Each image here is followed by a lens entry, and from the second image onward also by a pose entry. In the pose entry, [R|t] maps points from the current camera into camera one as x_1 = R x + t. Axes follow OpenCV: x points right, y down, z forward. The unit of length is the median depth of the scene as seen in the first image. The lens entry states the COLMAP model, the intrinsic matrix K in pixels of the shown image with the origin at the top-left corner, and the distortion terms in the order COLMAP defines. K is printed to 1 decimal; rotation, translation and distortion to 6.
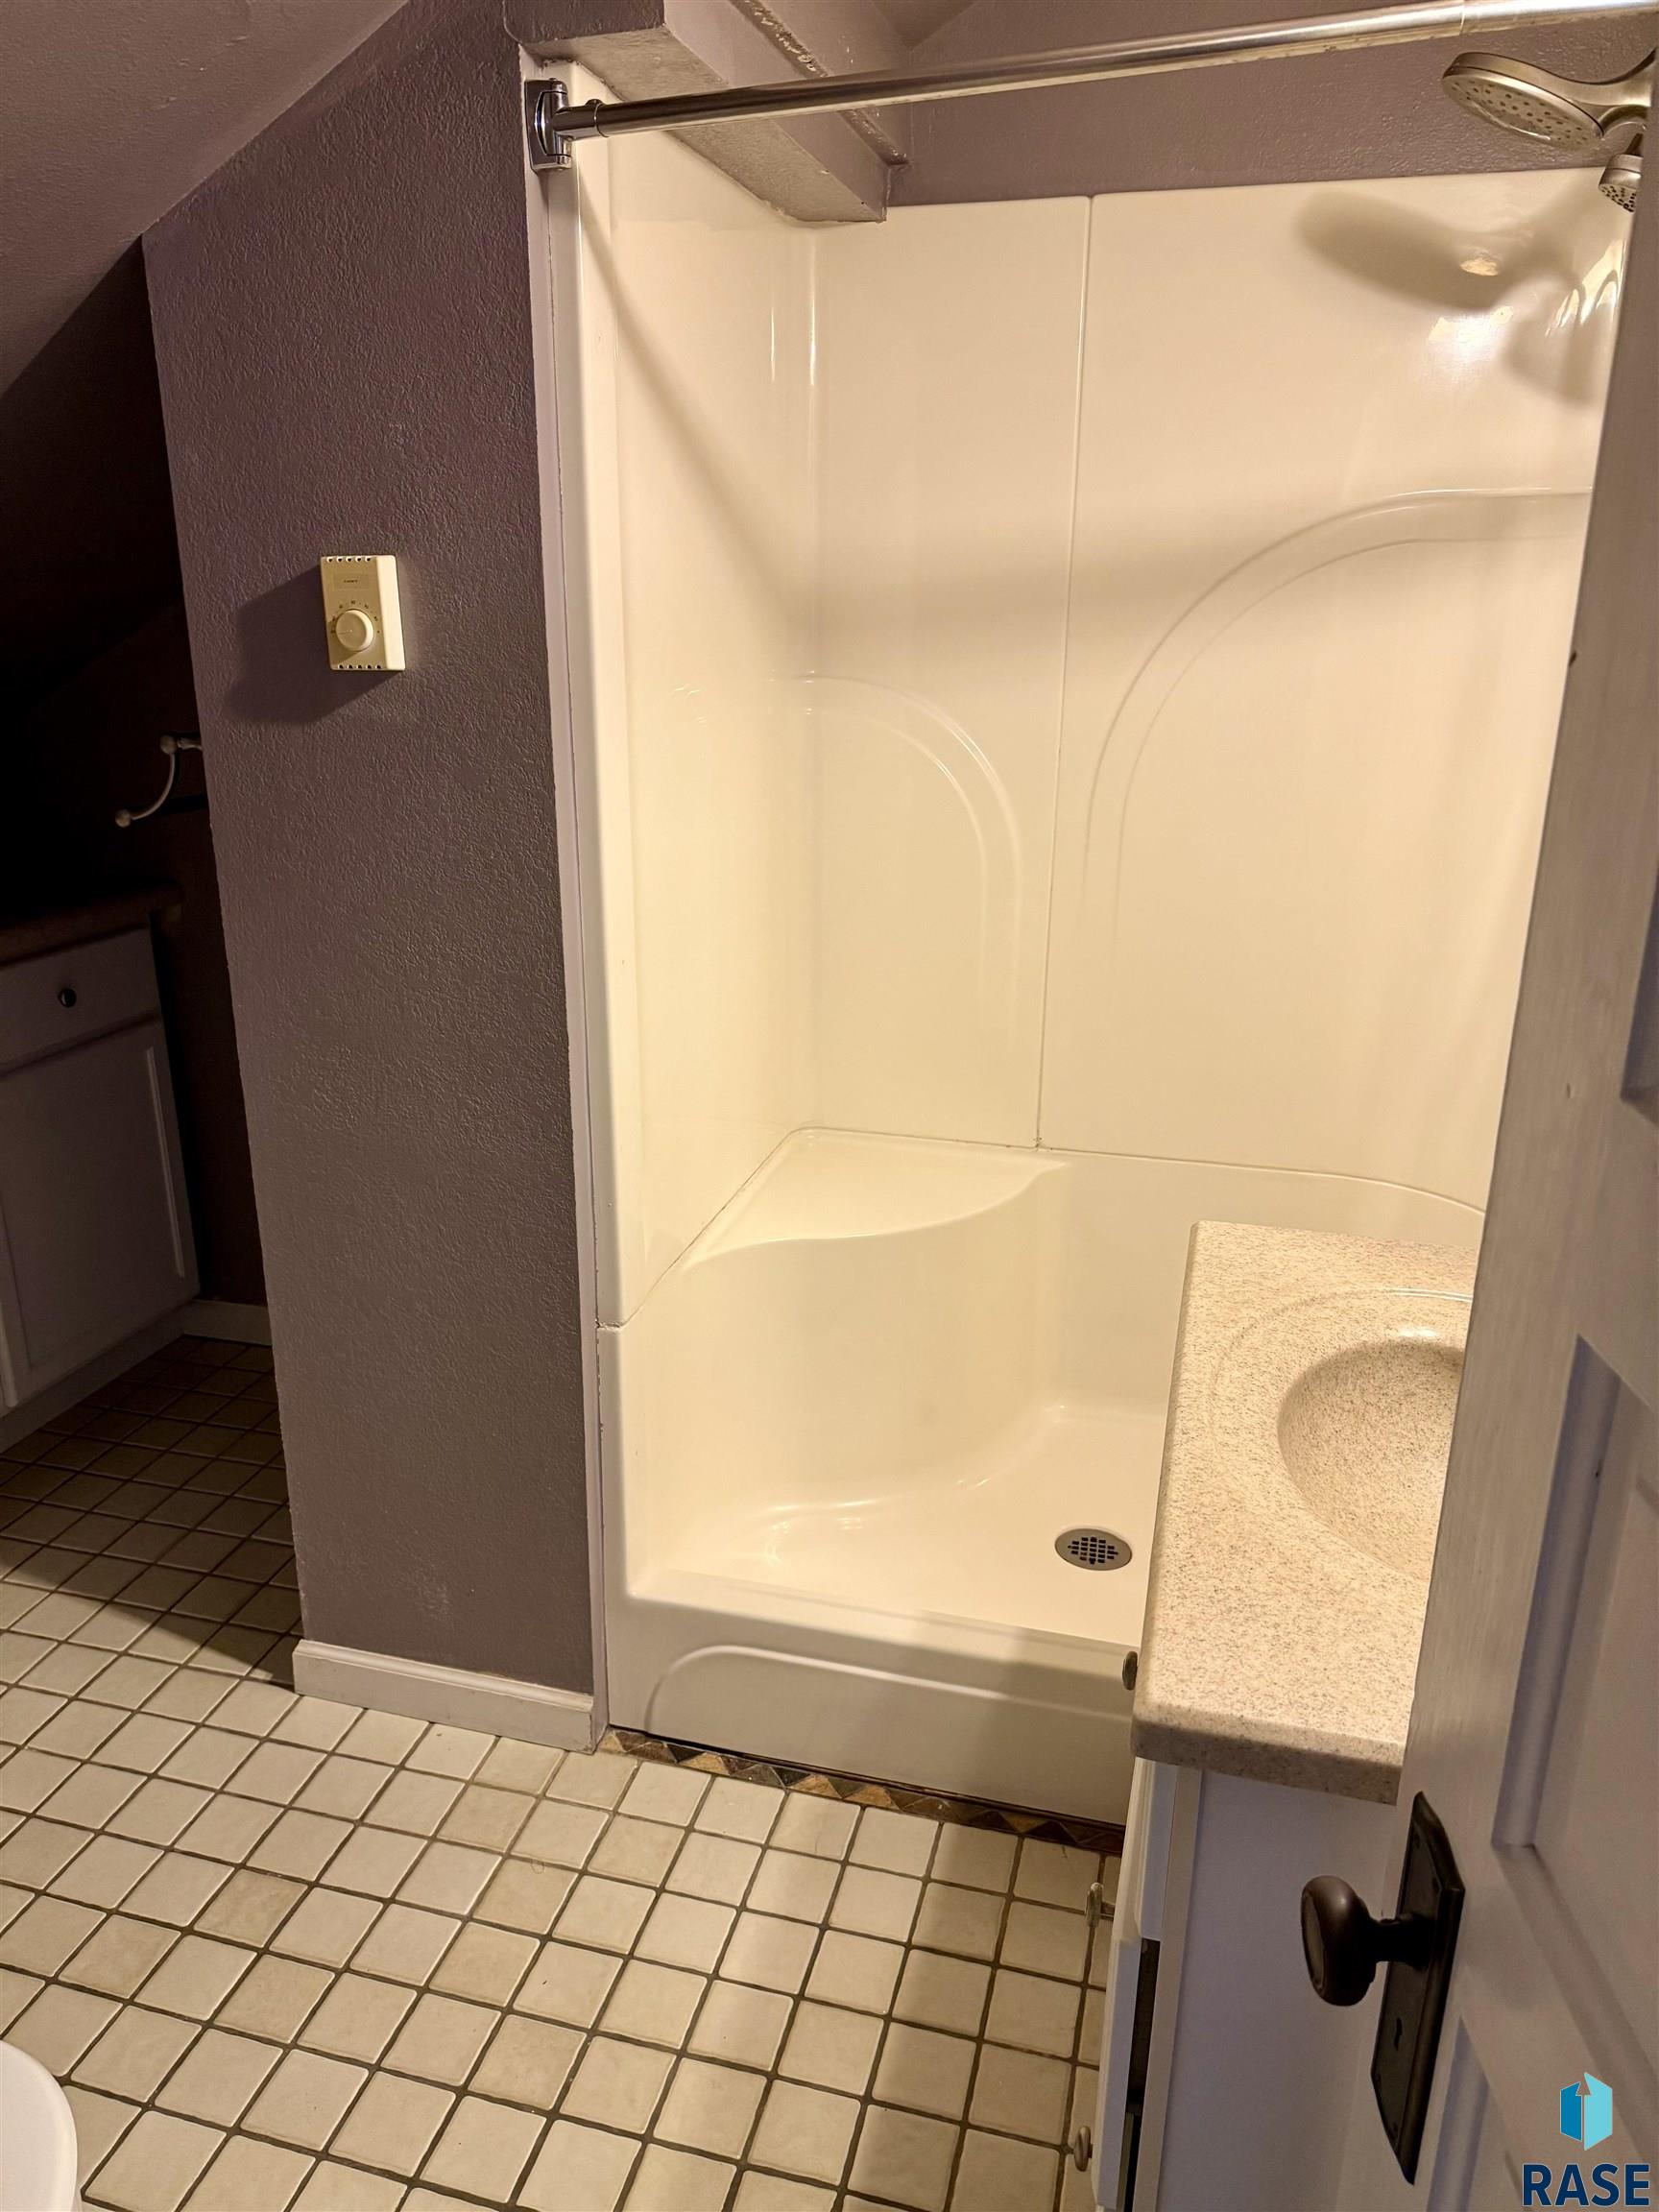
lens RADIAL K [[1548.6, 0, 828.4], [0, 1548.6, 1106.0], [0, 0, 1]] dist [0.011735, -0.011678]
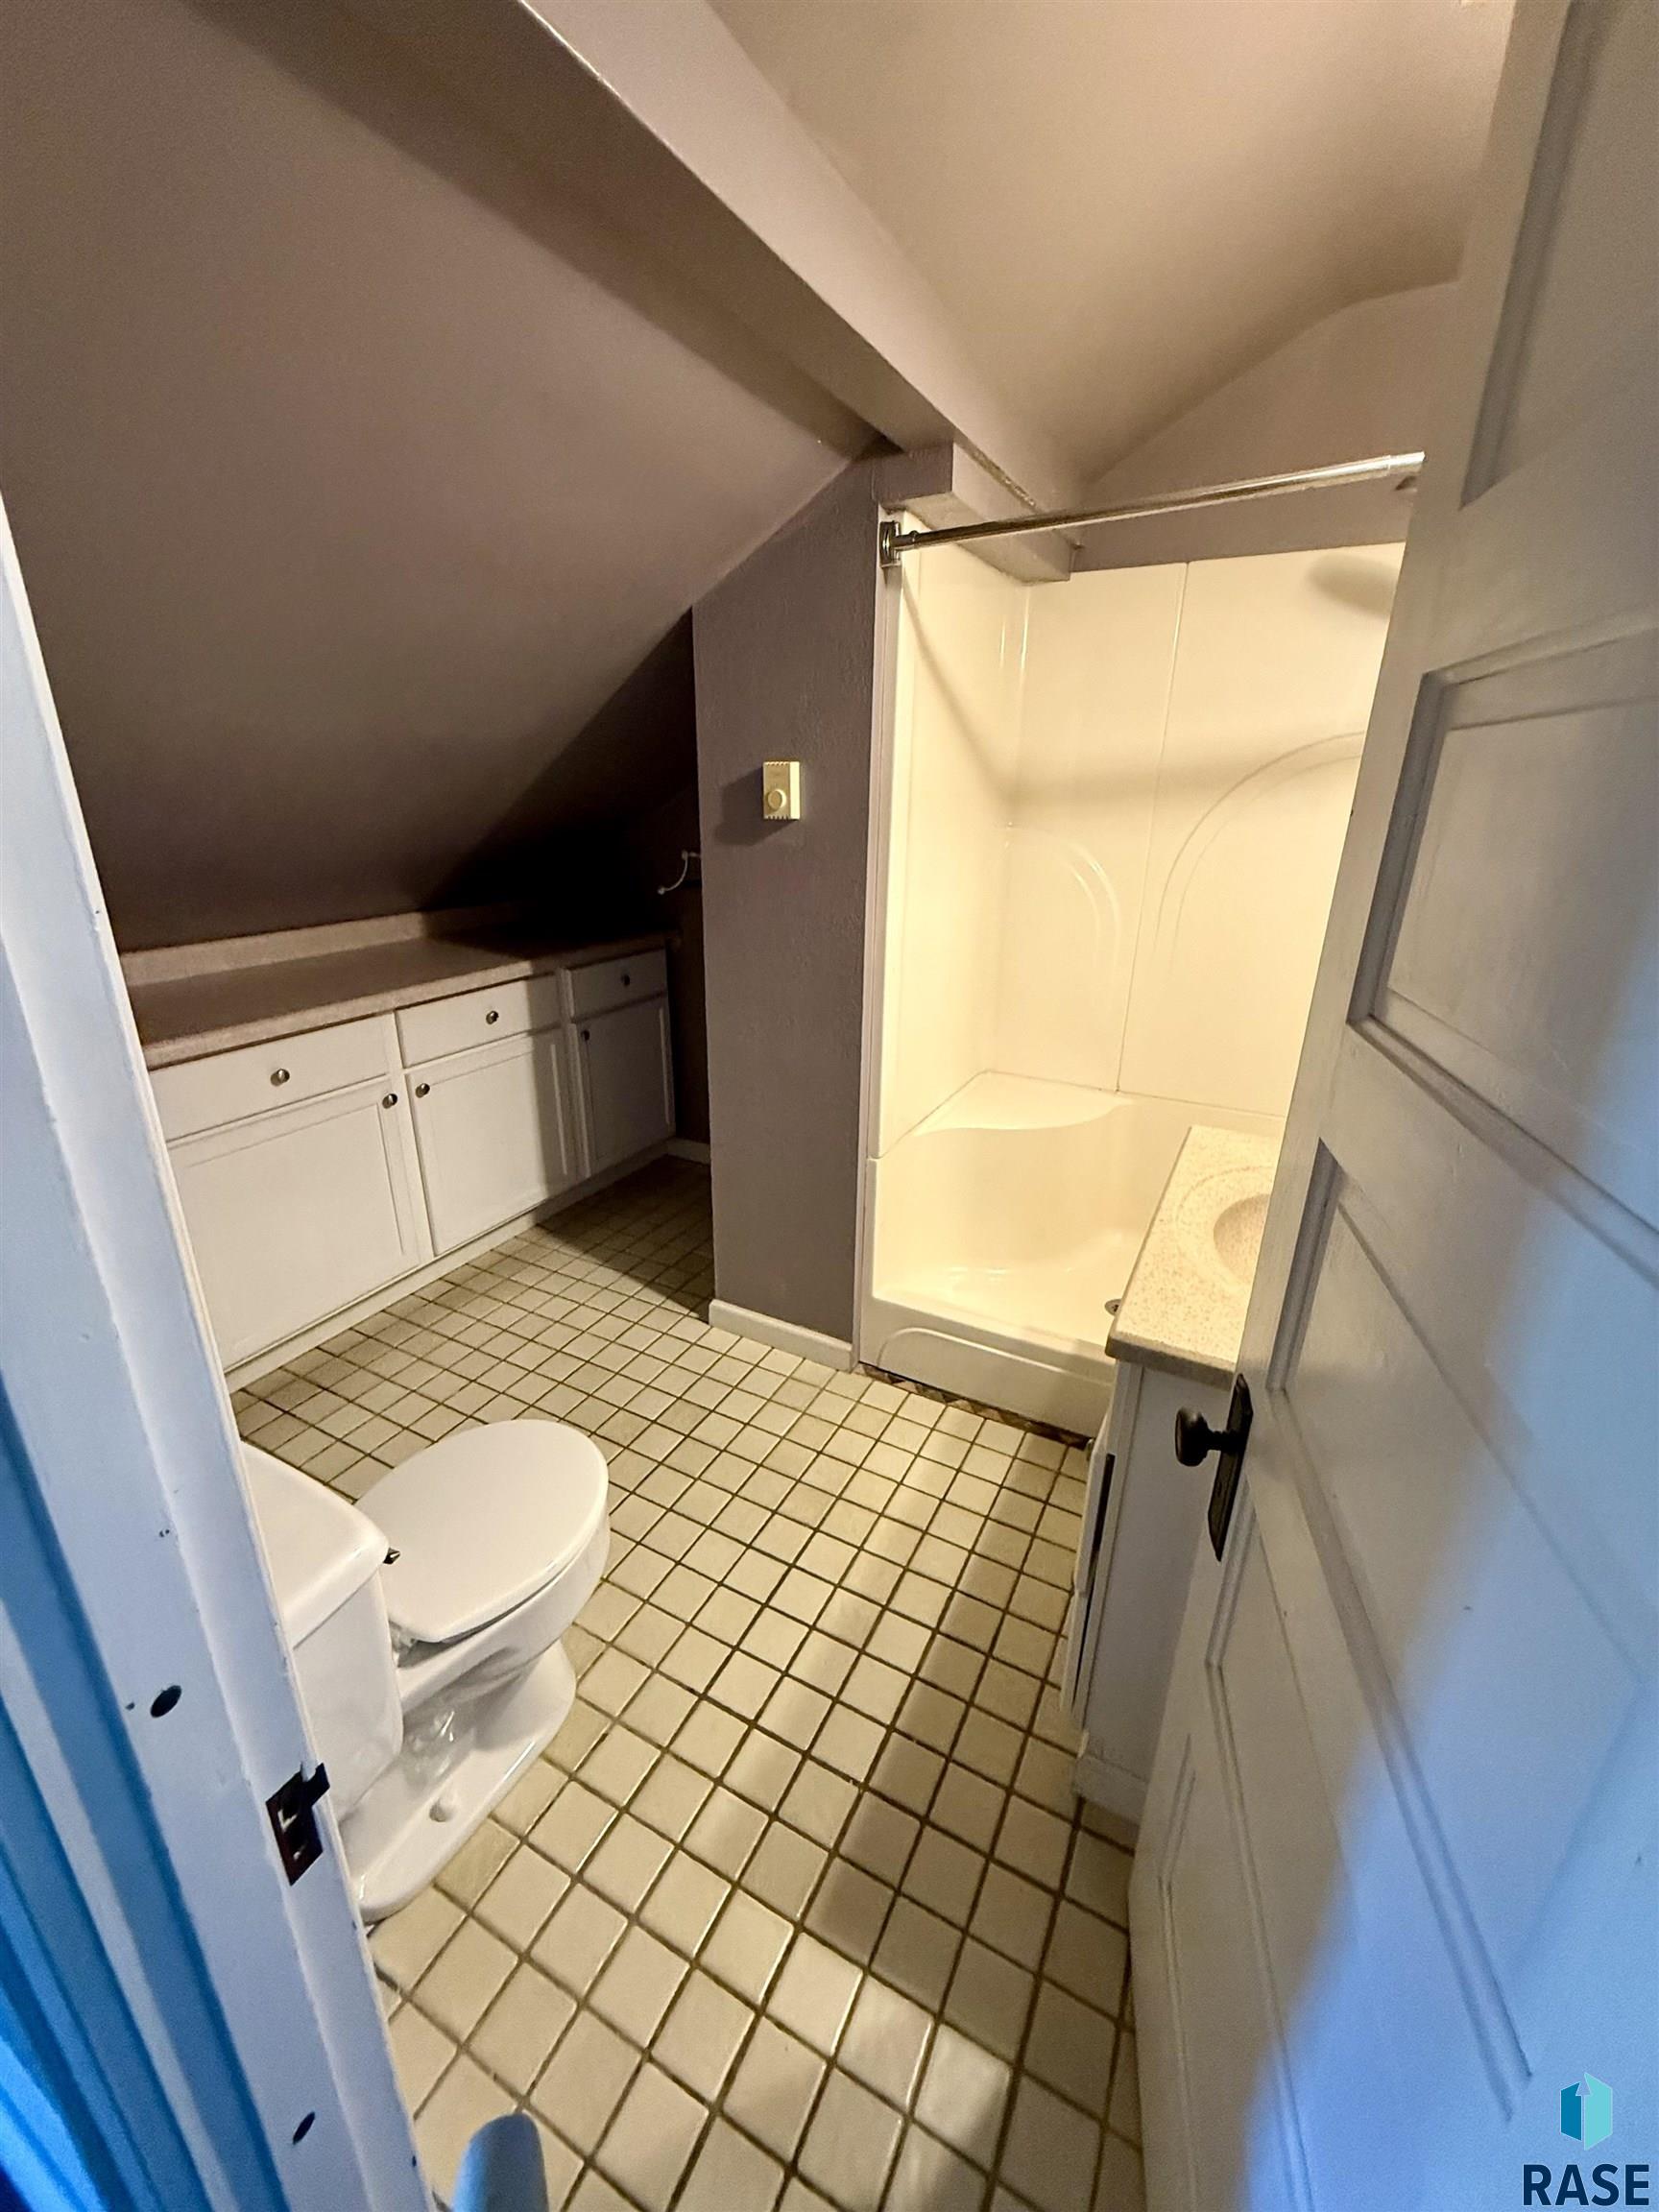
lens RADIAL K [[882.1, 0, 826.9], [0, 882.1, 1097.4], [0, 0, 1]] dist [-0.000835, -0.000367]
pose [[0.974668, 0.081256, -0.208375, 0.027497], [-0.076581, 0.996599, 0.030417, 0.038106], [0.210138, -0.013689, 0.977576, -0.107694]]
